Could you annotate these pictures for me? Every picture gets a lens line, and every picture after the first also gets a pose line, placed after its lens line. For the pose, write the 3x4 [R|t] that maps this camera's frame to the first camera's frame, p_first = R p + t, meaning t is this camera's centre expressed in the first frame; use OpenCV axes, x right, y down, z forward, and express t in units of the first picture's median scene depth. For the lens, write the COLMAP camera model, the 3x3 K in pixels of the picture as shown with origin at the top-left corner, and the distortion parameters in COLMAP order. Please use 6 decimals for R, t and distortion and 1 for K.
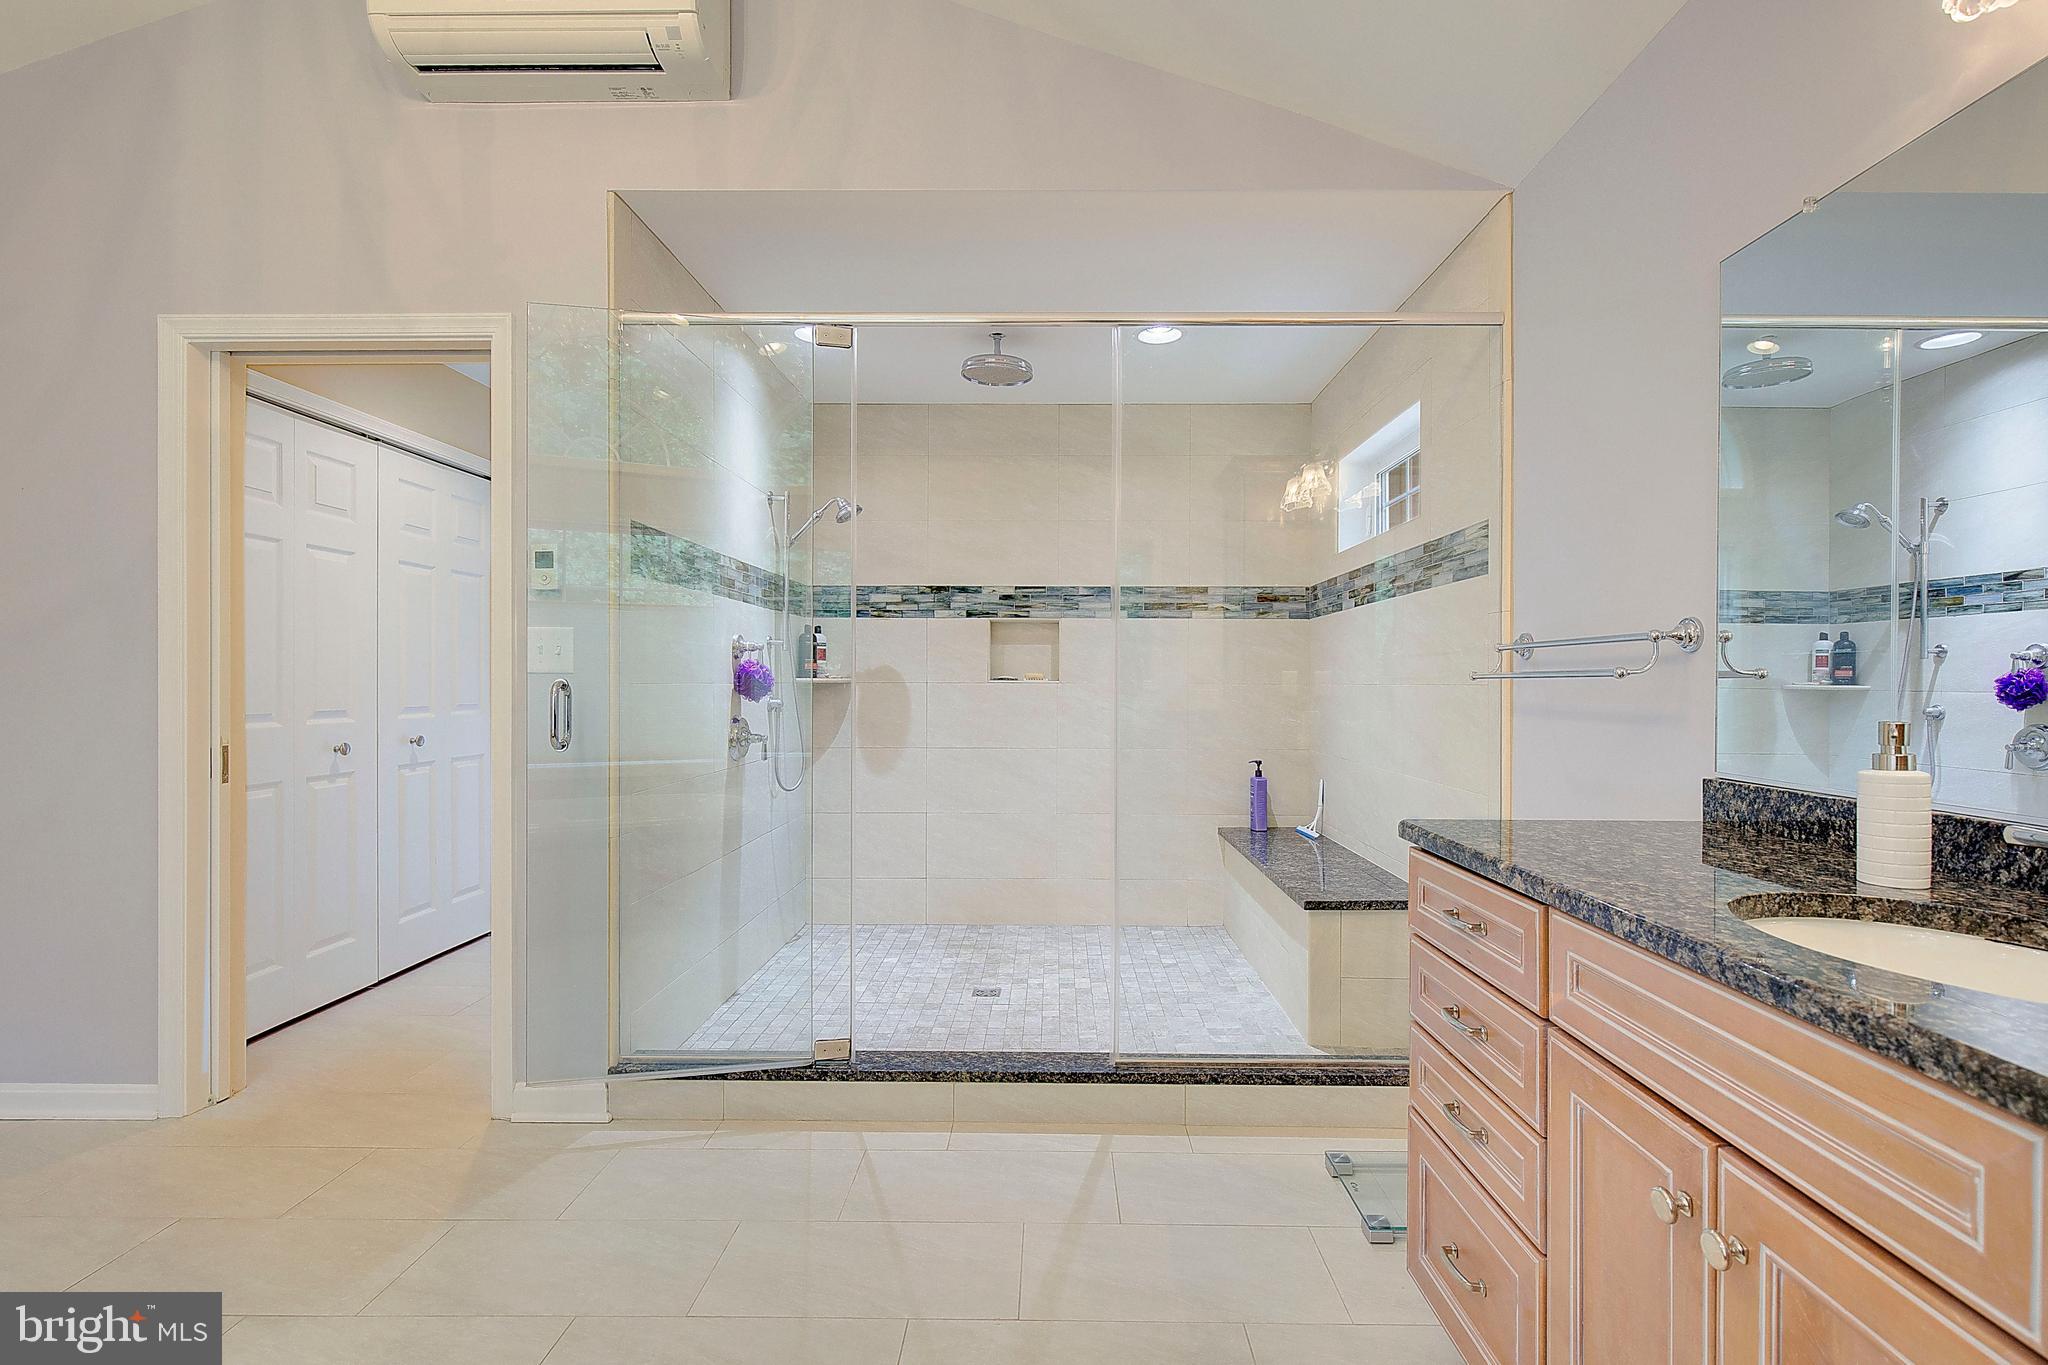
lens RADIAL K [[935.8, 0, 1049.9], [0, 935.8, 680.2], [0, 0, 1]] dist [0.001384, -0.000390]
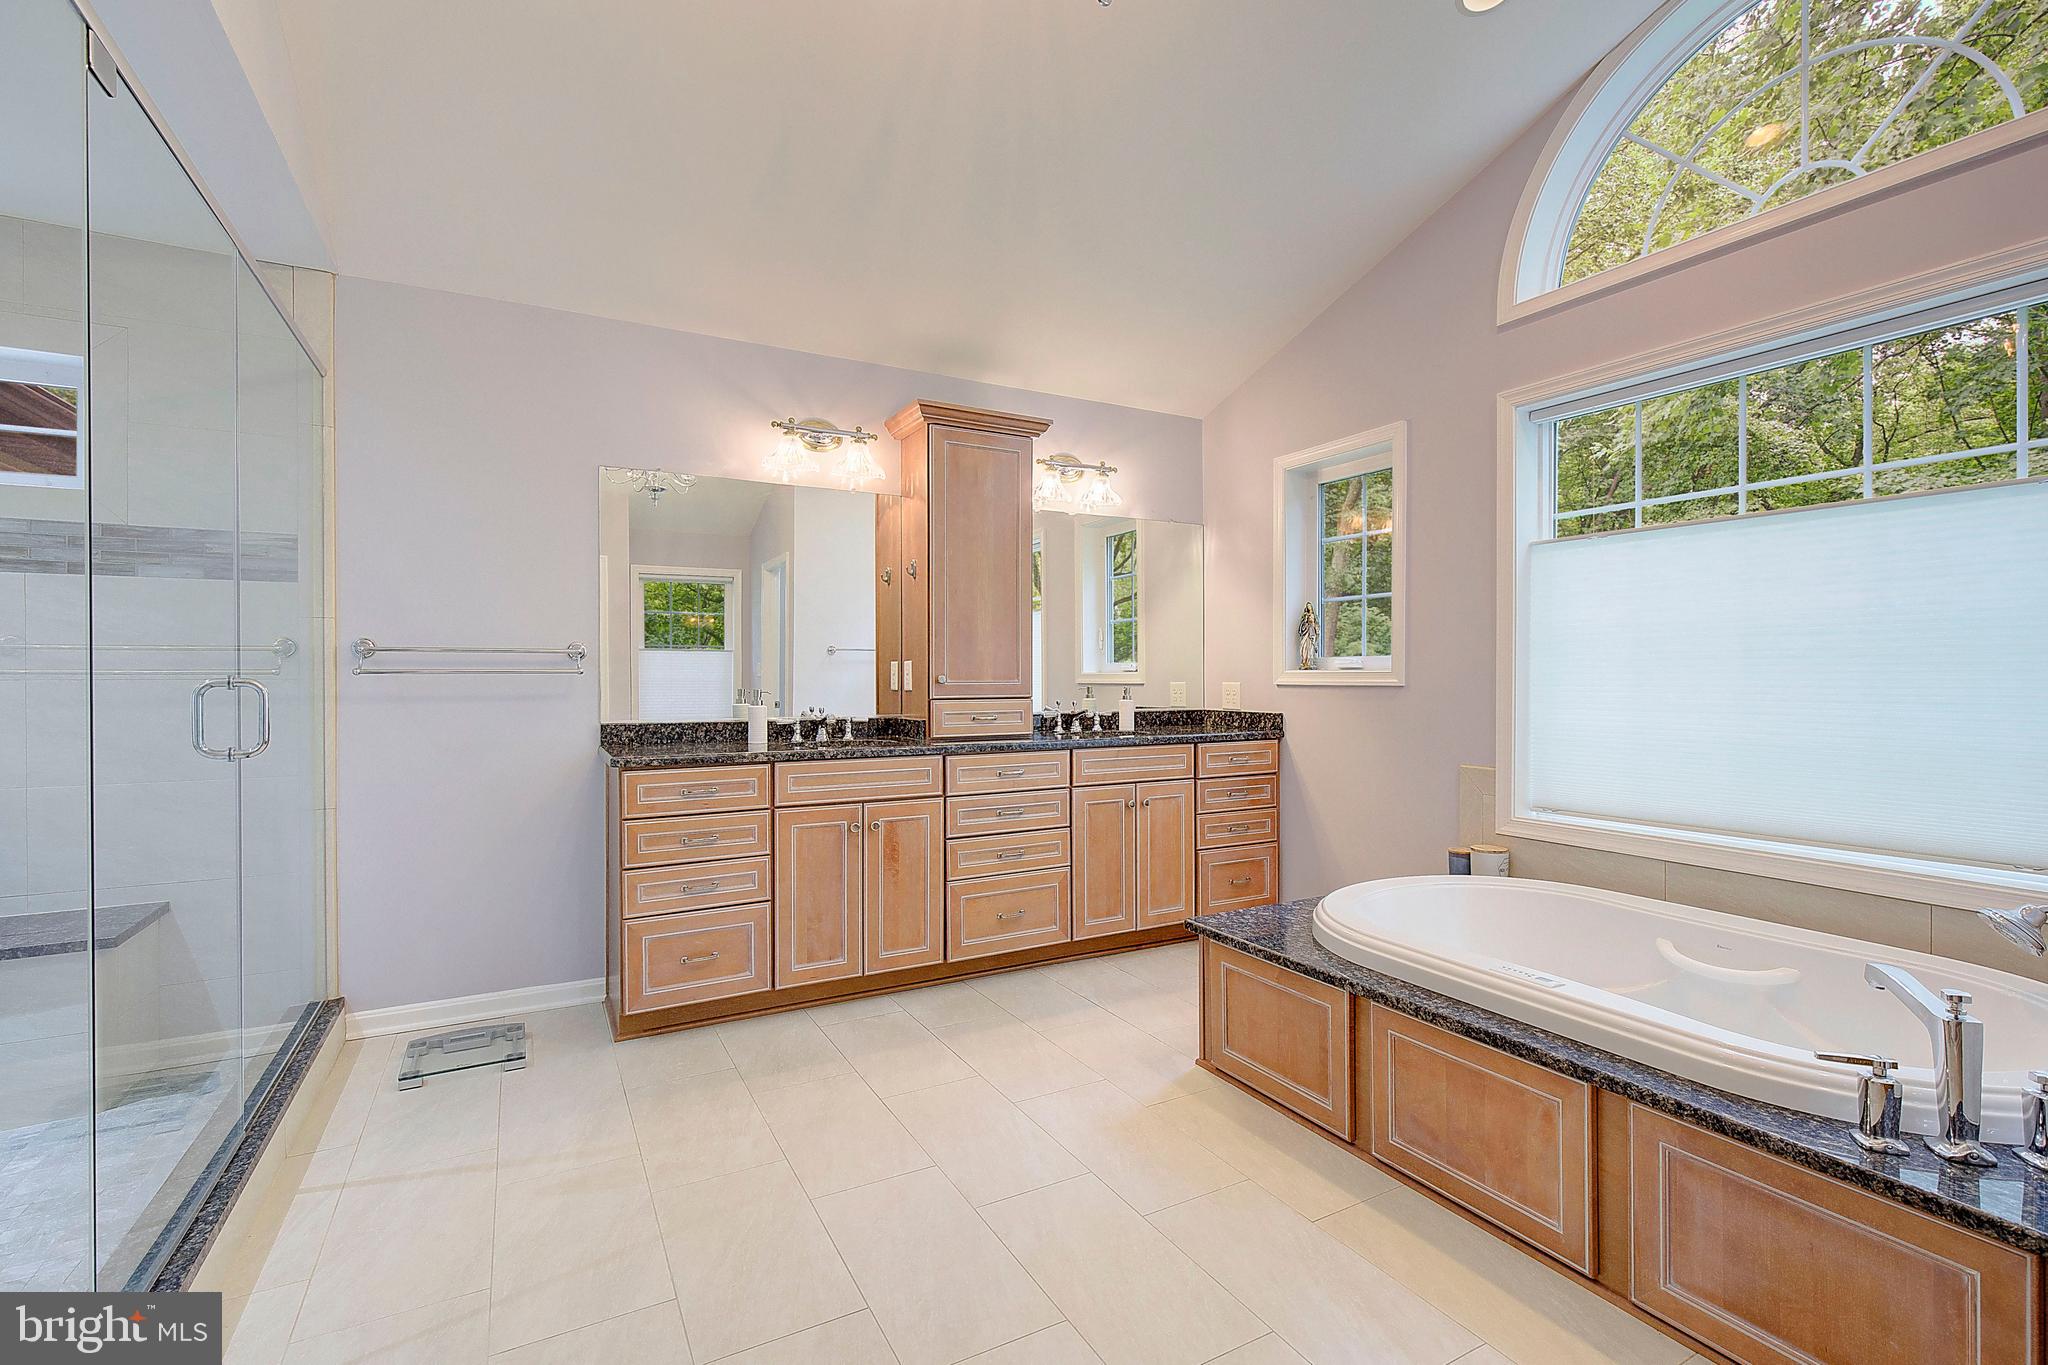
lens RADIAL K [[935.8, 0, 1049.9], [0, 935.8, 680.2], [0, 0, 1]] dist [0.001384, -0.000390]
pose [[-0.506345, -0.005573, 0.862313, -0.695838], [-0.000520, 0.999981, 0.006158, -0.001109], [-0.862331, 0.002670, -0.506338, 0.551621]]
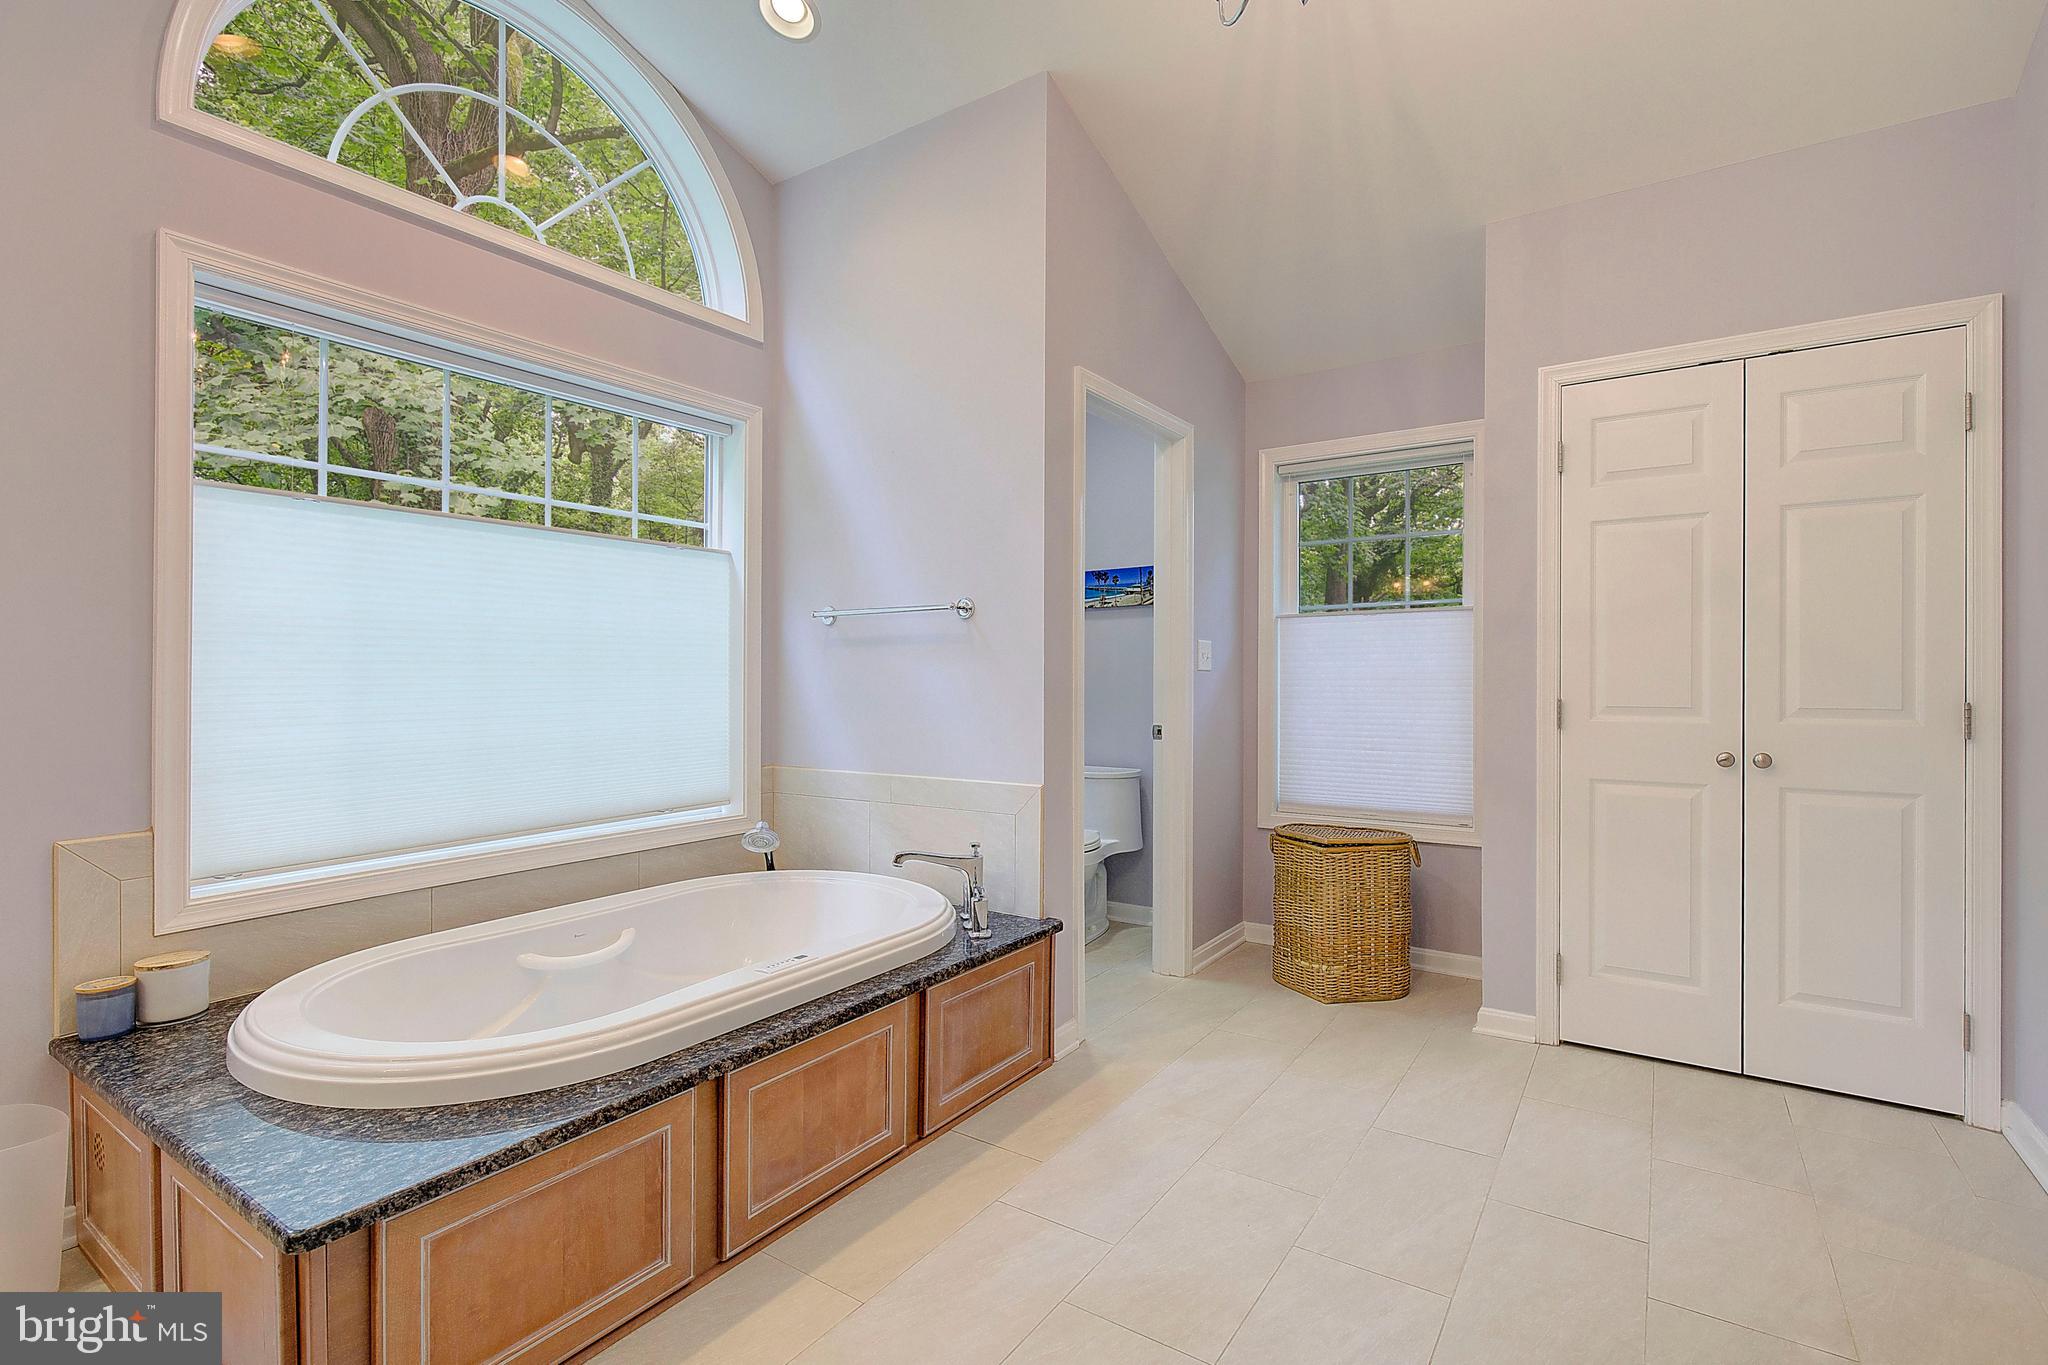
lens RADIAL K [[935.8, 0, 1049.9], [0, 935.8, 680.2], [0, 0, 1]] dist [0.001384, -0.000390]
pose [[-0.533691, 0.002484, -0.845676, 0.052243], [-0.000649, 0.999994, 0.003347, -0.000235], [0.845680, 0.002335, -0.533686, 0.475612]]
